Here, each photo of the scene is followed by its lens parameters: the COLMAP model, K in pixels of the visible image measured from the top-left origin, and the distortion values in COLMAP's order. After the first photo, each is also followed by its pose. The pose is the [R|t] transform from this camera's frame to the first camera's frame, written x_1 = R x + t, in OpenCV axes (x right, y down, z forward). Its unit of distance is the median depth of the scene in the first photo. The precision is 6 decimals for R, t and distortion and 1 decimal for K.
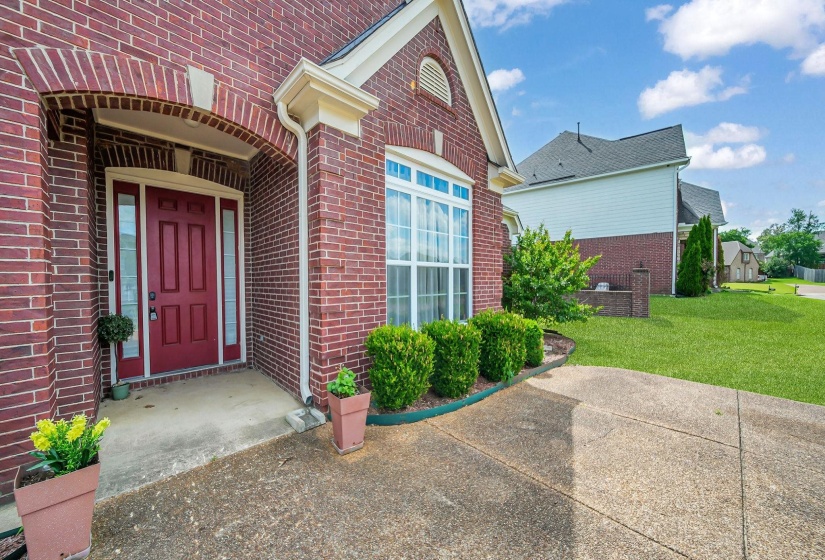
lens RADIAL K [[292.7, 0, 412.8], [0, 292.7, 283.7], [0, 0, 1]] dist [0.001437, -0.000067]
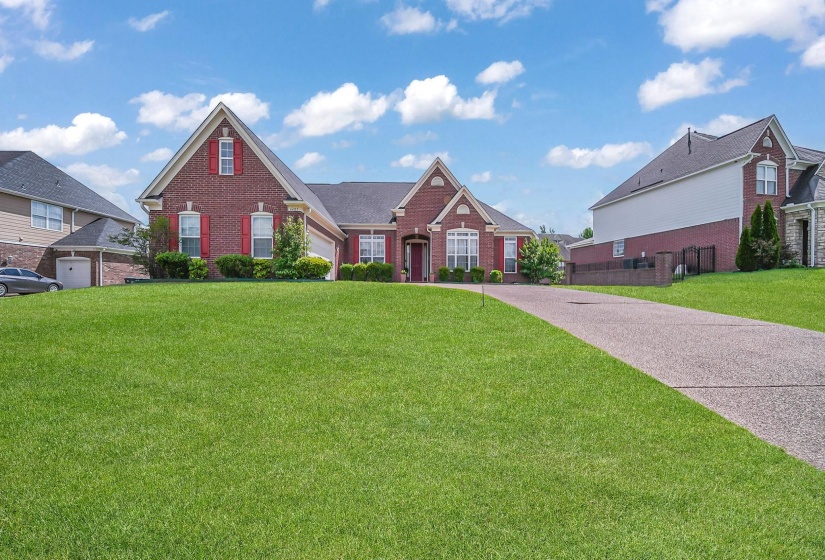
lens RADIAL K [[292.7, 0, 416.9], [0, 292.7, 280.8], [0, 0, 1]] dist [0.001437, -0.000067]
pose [[0.737293, -0.005217, -0.675553, 2.321790], [-0.013230, 0.999667, -0.022159, 0.389834], [0.675443, 0.025276, 0.736978, -2.379232]]
